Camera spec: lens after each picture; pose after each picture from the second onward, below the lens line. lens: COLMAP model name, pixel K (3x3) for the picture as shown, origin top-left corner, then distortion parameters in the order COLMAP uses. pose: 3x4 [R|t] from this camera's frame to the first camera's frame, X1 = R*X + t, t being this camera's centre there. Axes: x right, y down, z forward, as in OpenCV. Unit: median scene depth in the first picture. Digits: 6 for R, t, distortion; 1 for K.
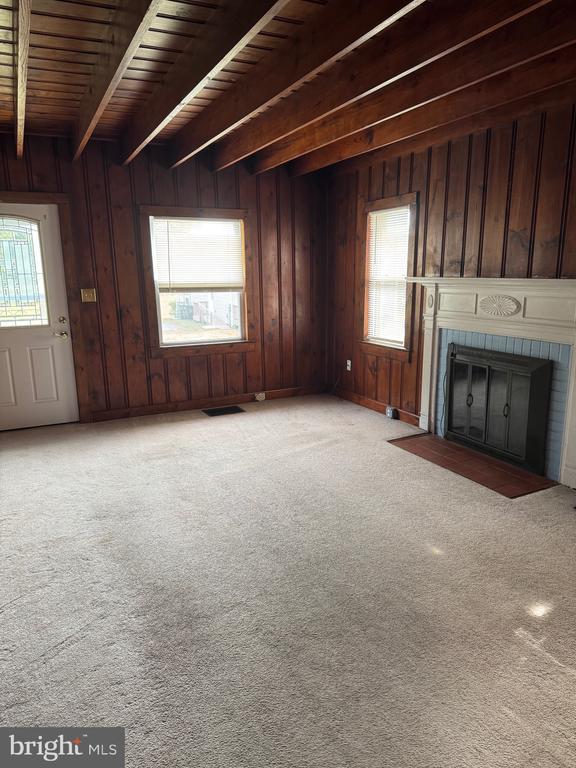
lens RADIAL K [[538.3, 0, 284.6], [0, 538.3, 388.4], [0, 0, 1]] dist [0.069872, -0.076599]
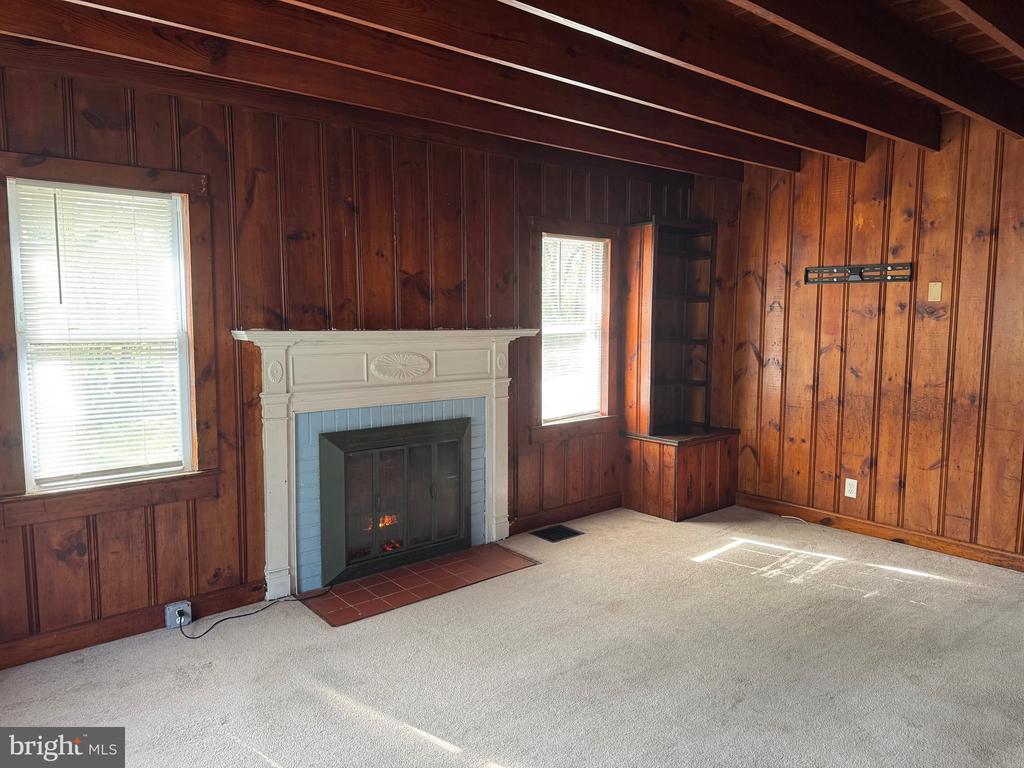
lens RADIAL K [[717.7, 0, 514.3], [0, 717.7, 381.1], [0, 0, 1]] dist [0.069872, -0.076599]
pose [[-0.243363, -0.086486, 0.966072, -0.551134], [0.205302, 0.968856, 0.138453, -0.210563], [-0.947959, 0.232031, -0.218028, 0.949489]]
